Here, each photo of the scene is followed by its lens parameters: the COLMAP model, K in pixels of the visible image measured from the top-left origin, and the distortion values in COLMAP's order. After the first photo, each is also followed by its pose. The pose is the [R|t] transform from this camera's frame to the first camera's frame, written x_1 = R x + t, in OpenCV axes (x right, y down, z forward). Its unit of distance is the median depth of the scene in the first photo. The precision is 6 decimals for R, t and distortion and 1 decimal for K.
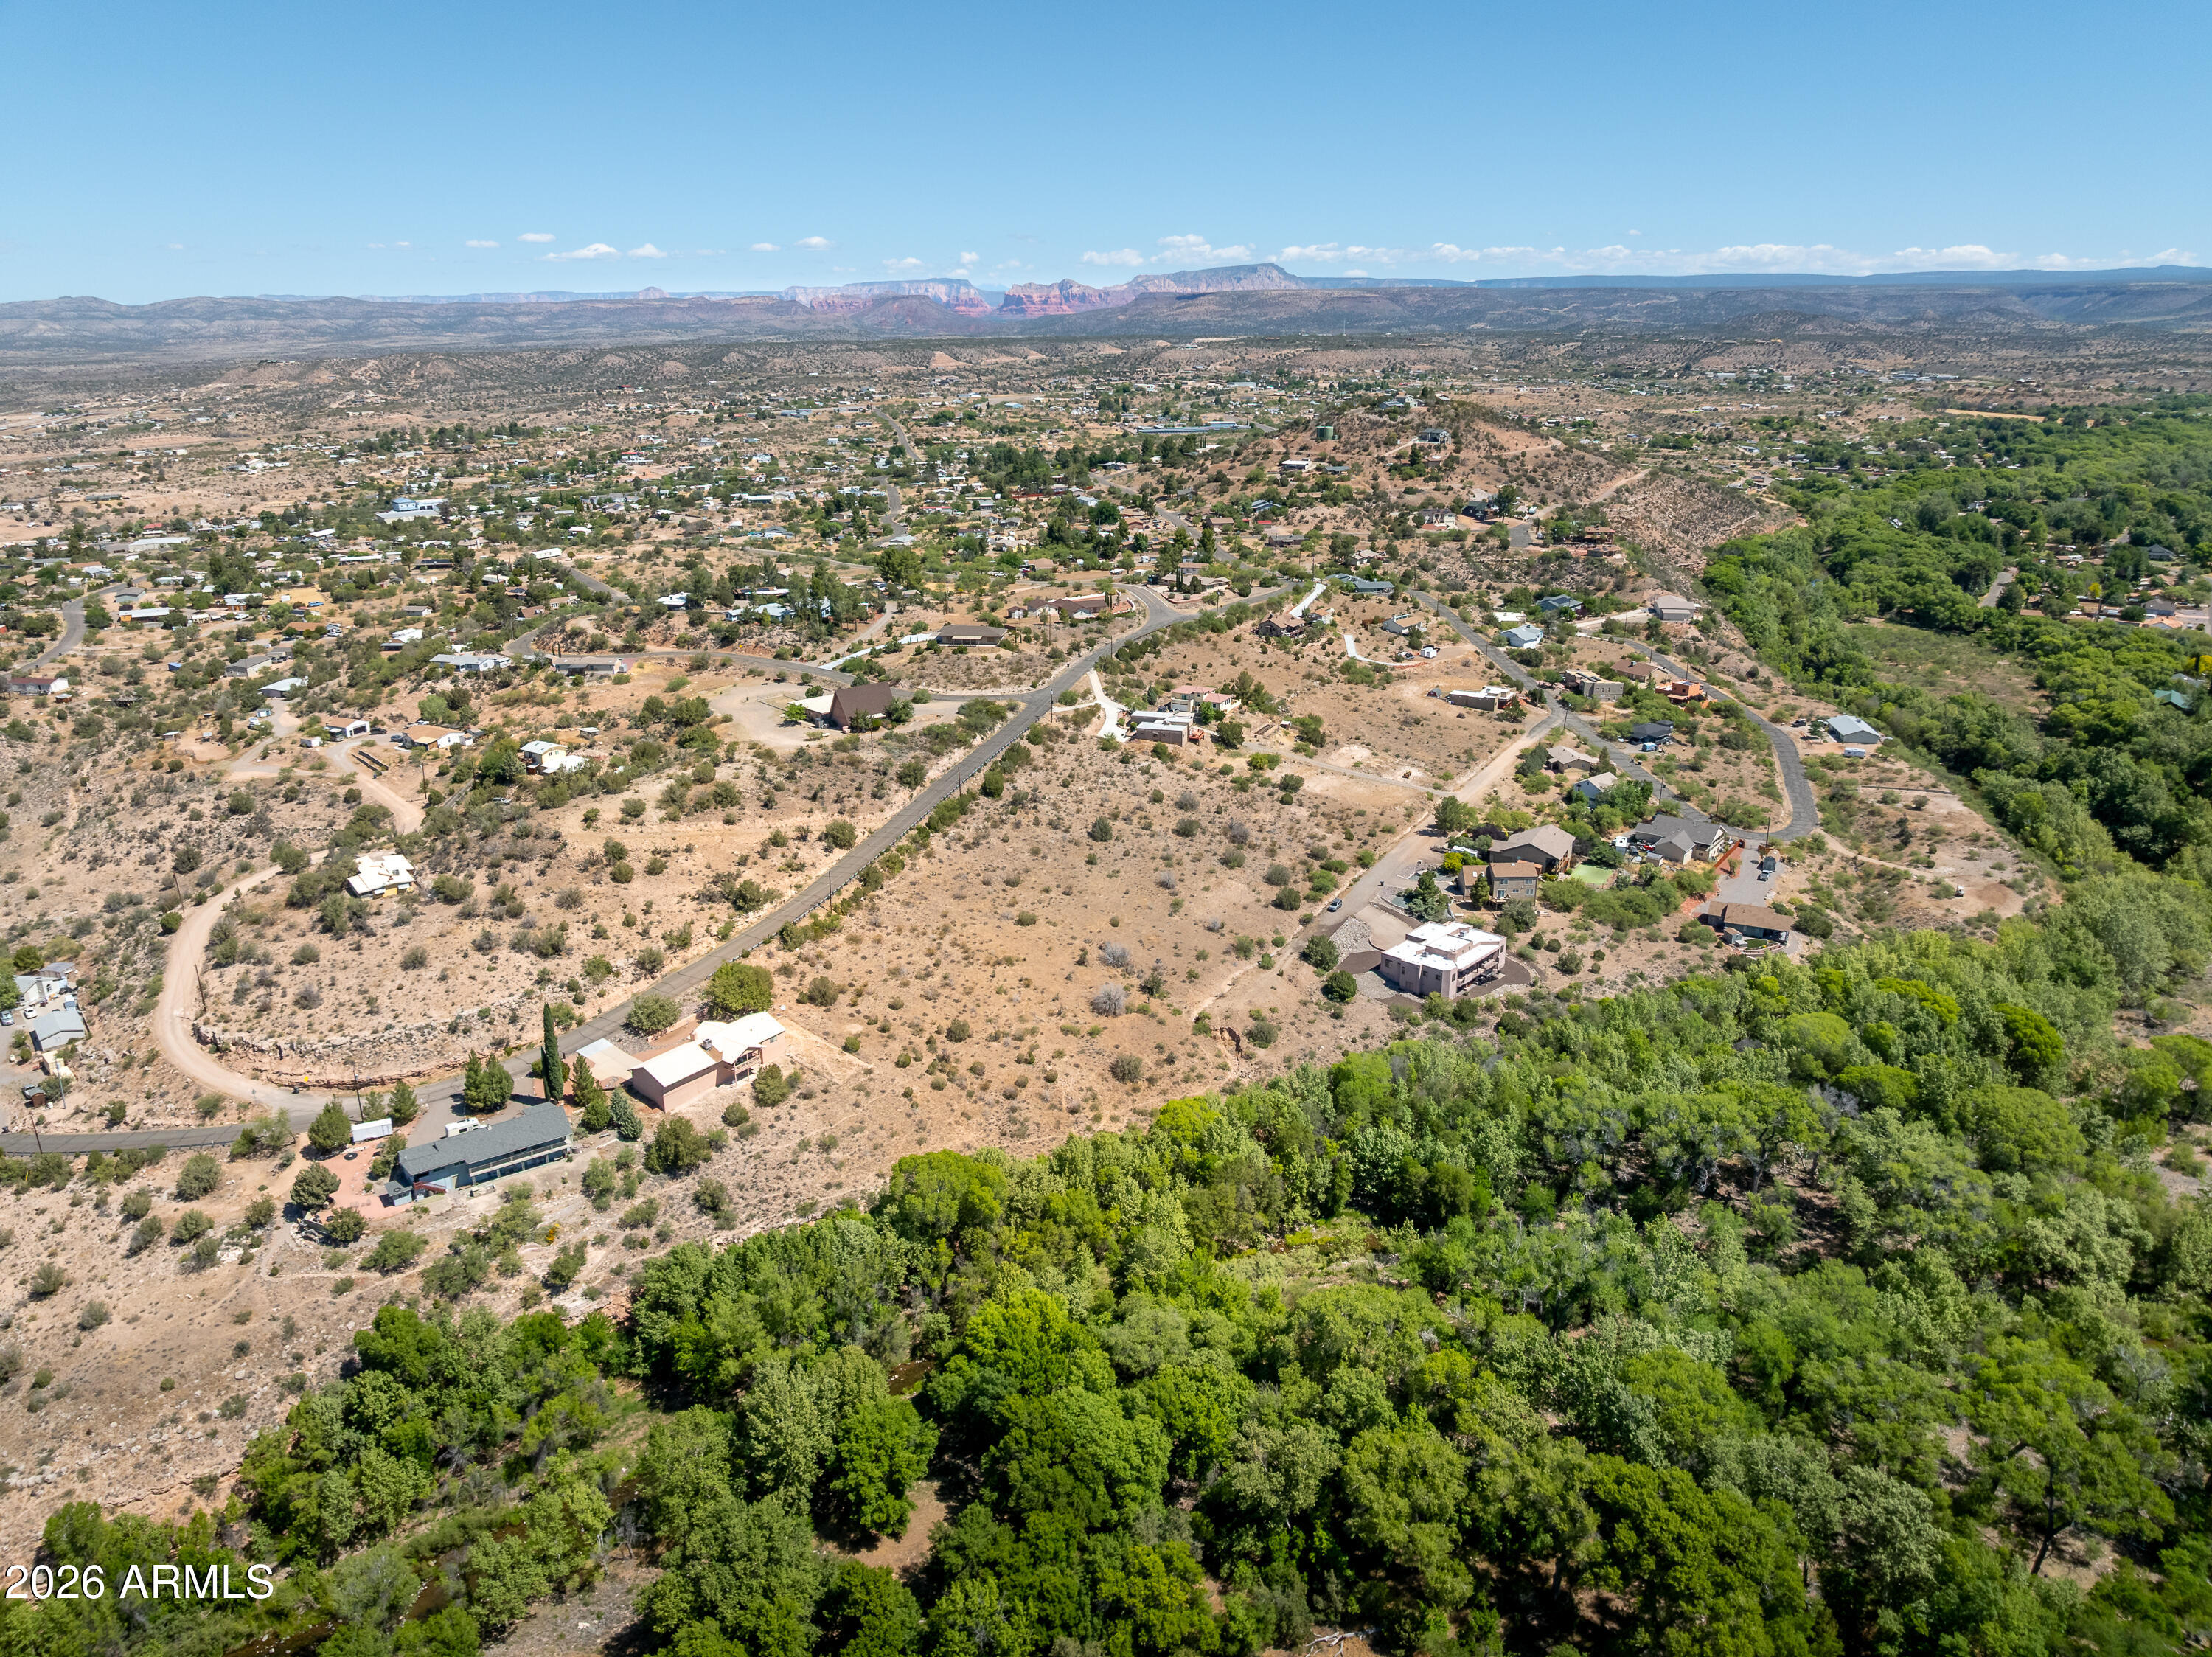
lens RADIAL K [[1563.8, 0, 1113.2], [0, 1563.8, 817.4], [0, 0, 1]] dist [-0.038107, 0.003231]
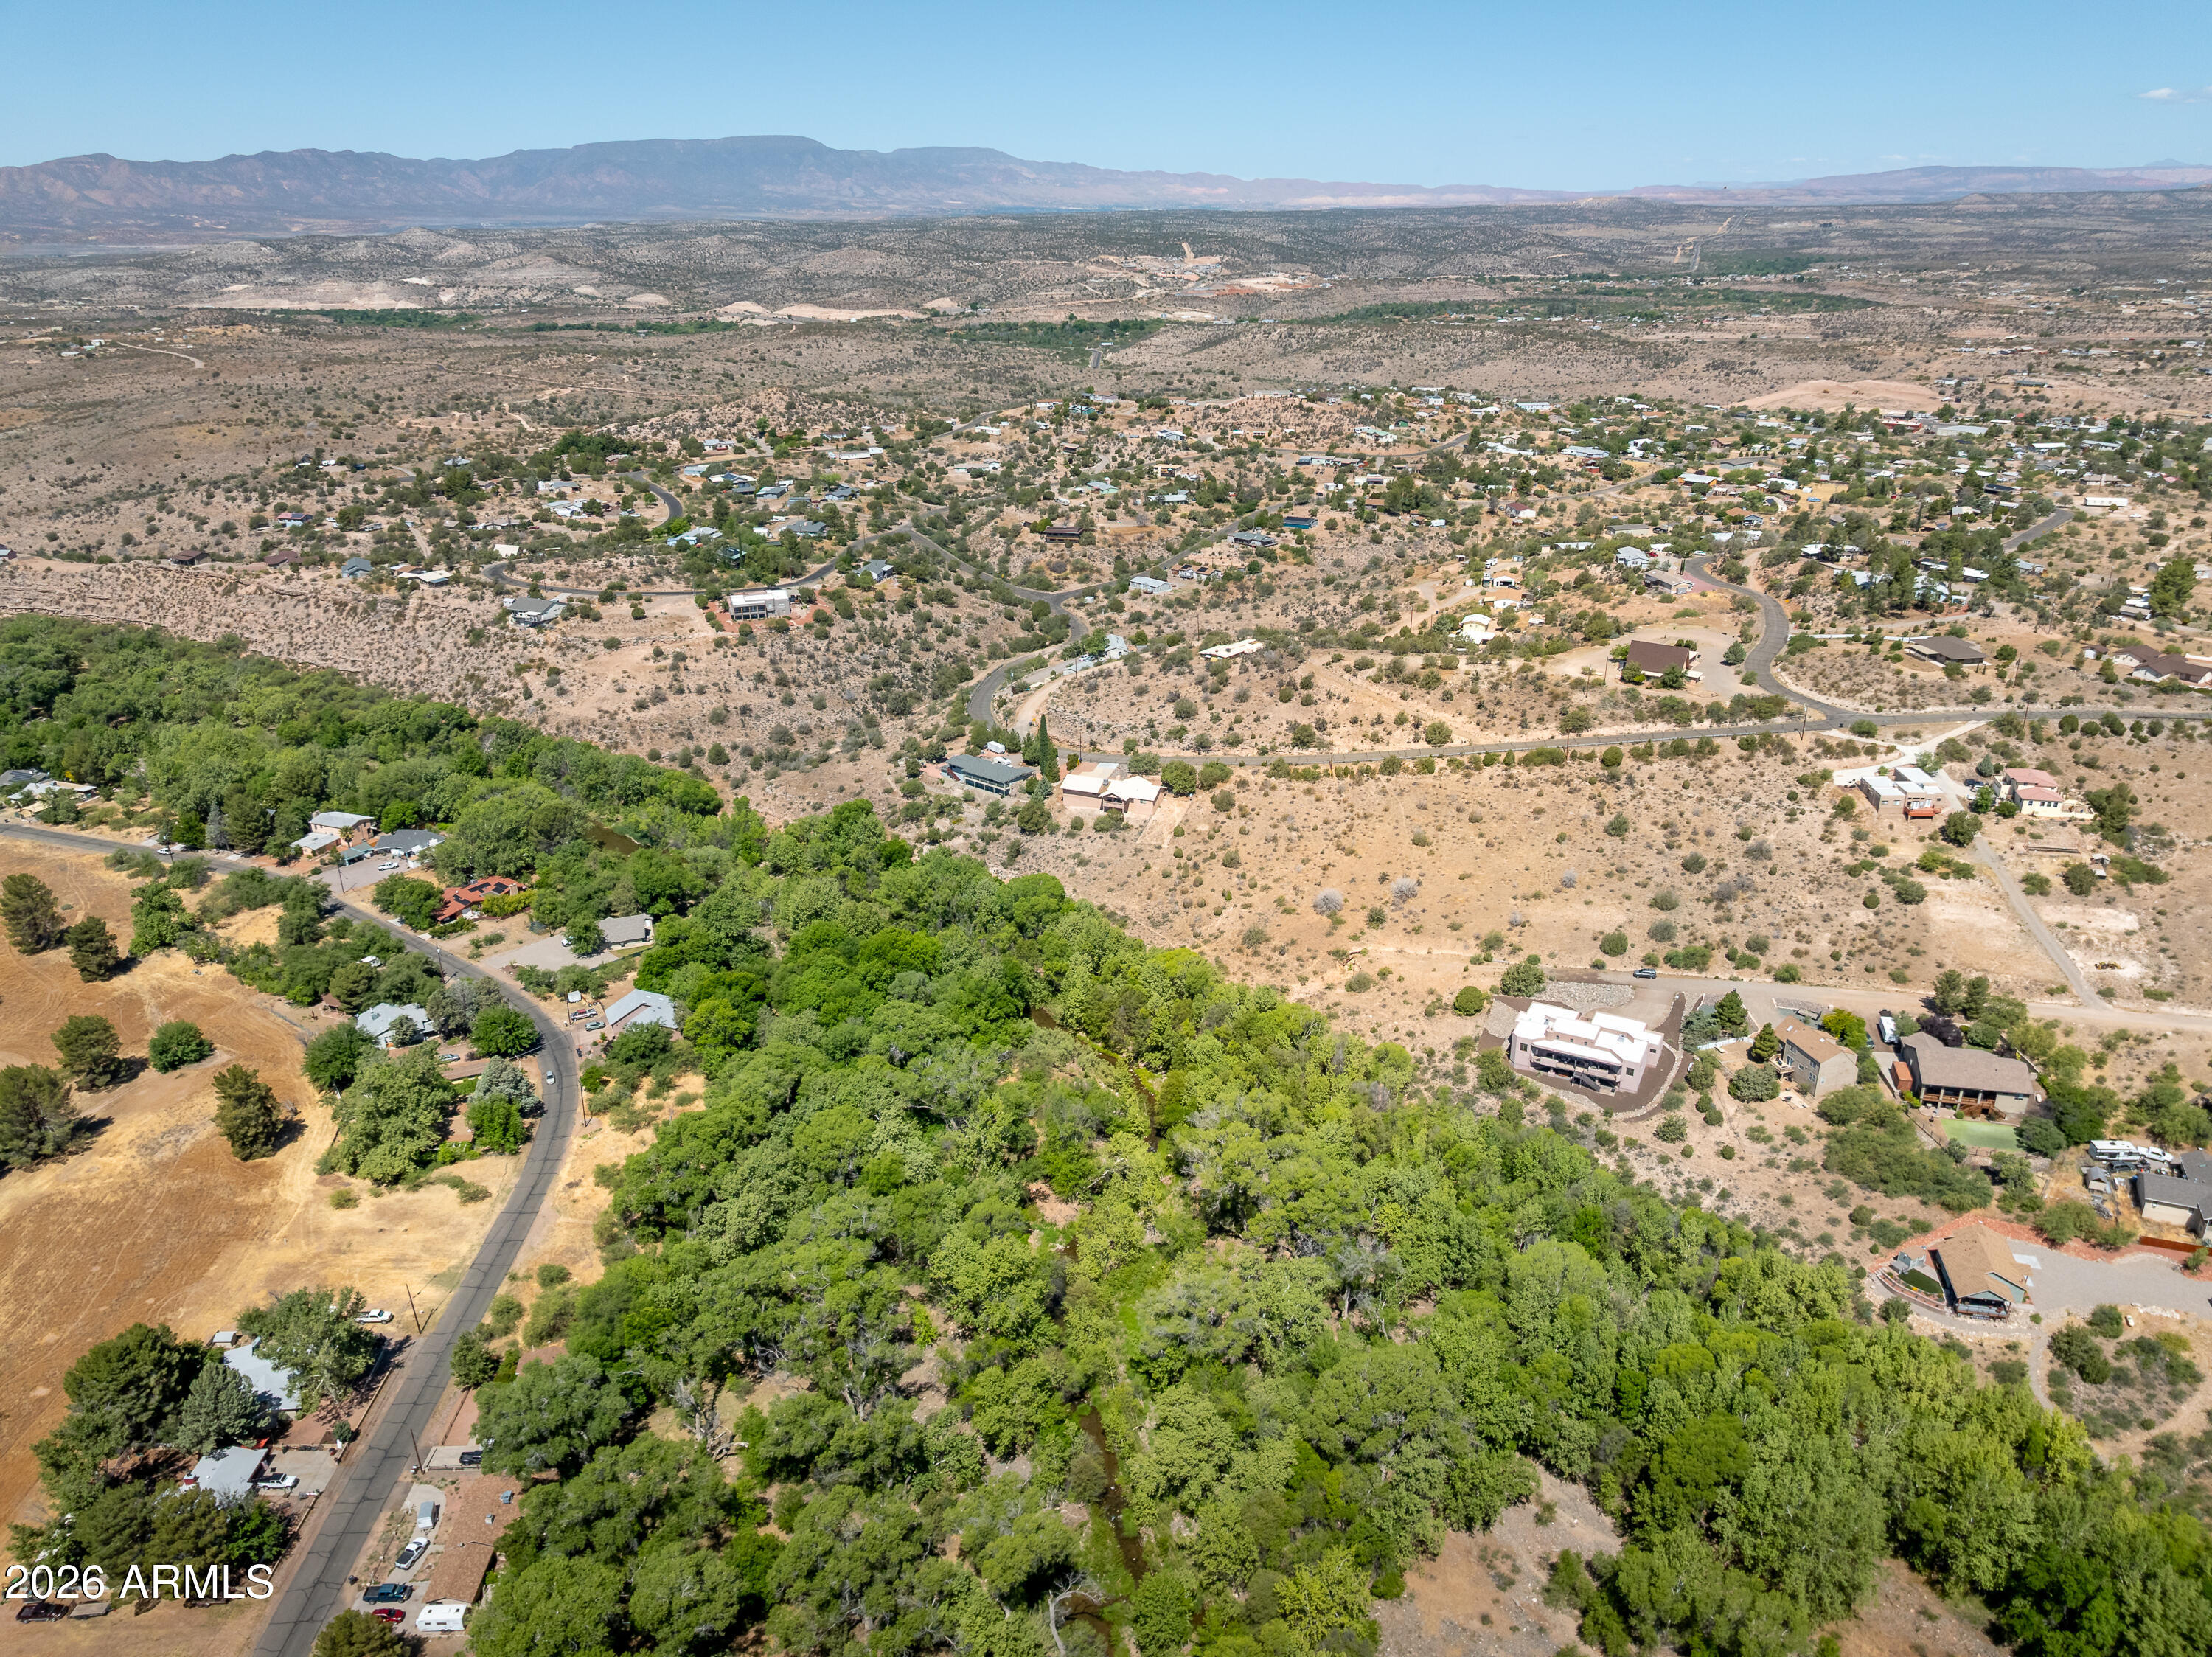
lens RADIAL K [[1563.8, 0, 1112.9], [0, 1563.8, 814.1], [0, 0, 1]] dist [-0.038107, 0.003231]
pose [[0.235361, 0.361037, -0.902362, 0.760959], [-0.283497, 0.913571, 0.291578, -0.184661], [0.929642, 0.187191, 0.317371, 0.341691]]
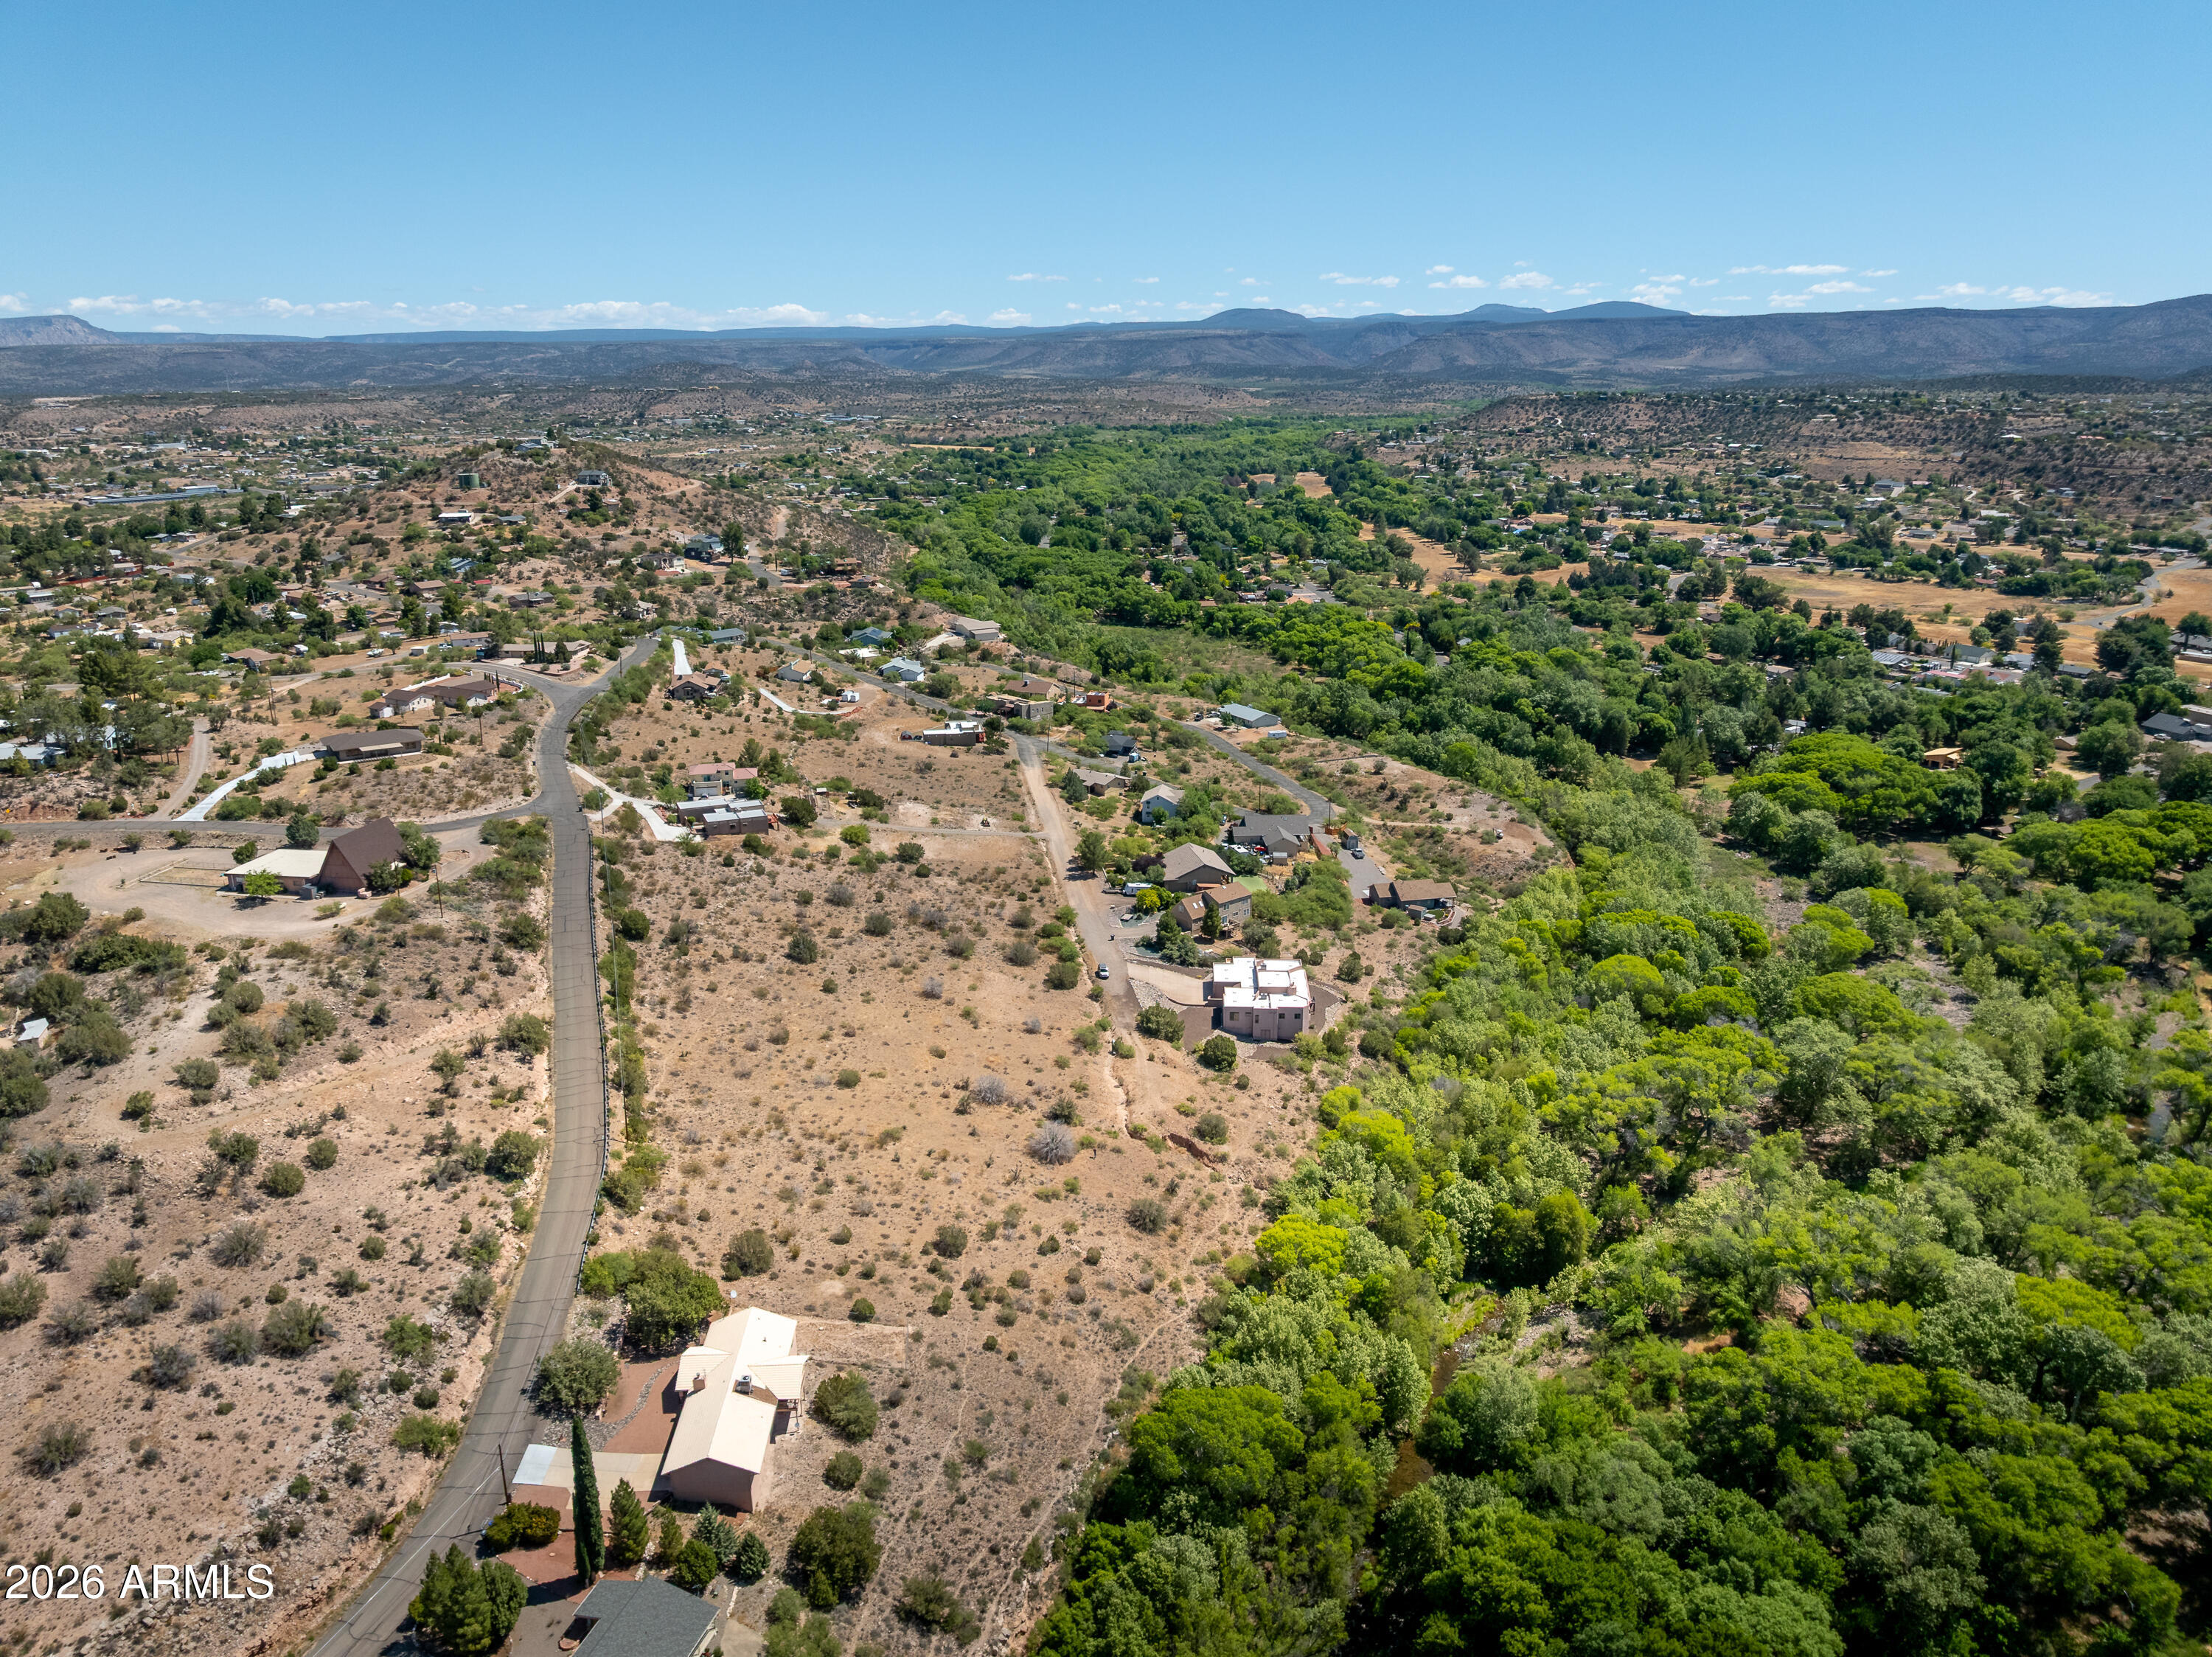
lens RADIAL K [[1563.8, 0, 1118.2], [0, 1563.8, 821.9], [0, 0, 1]] dist [-0.038107, 0.003231]
pose [[0.777649, -0.170164, 0.605232, -0.319834], [0.188598, 0.981479, 0.033623, -0.047026], [-0.599744, 0.087998, 0.795339, 0.254761]]
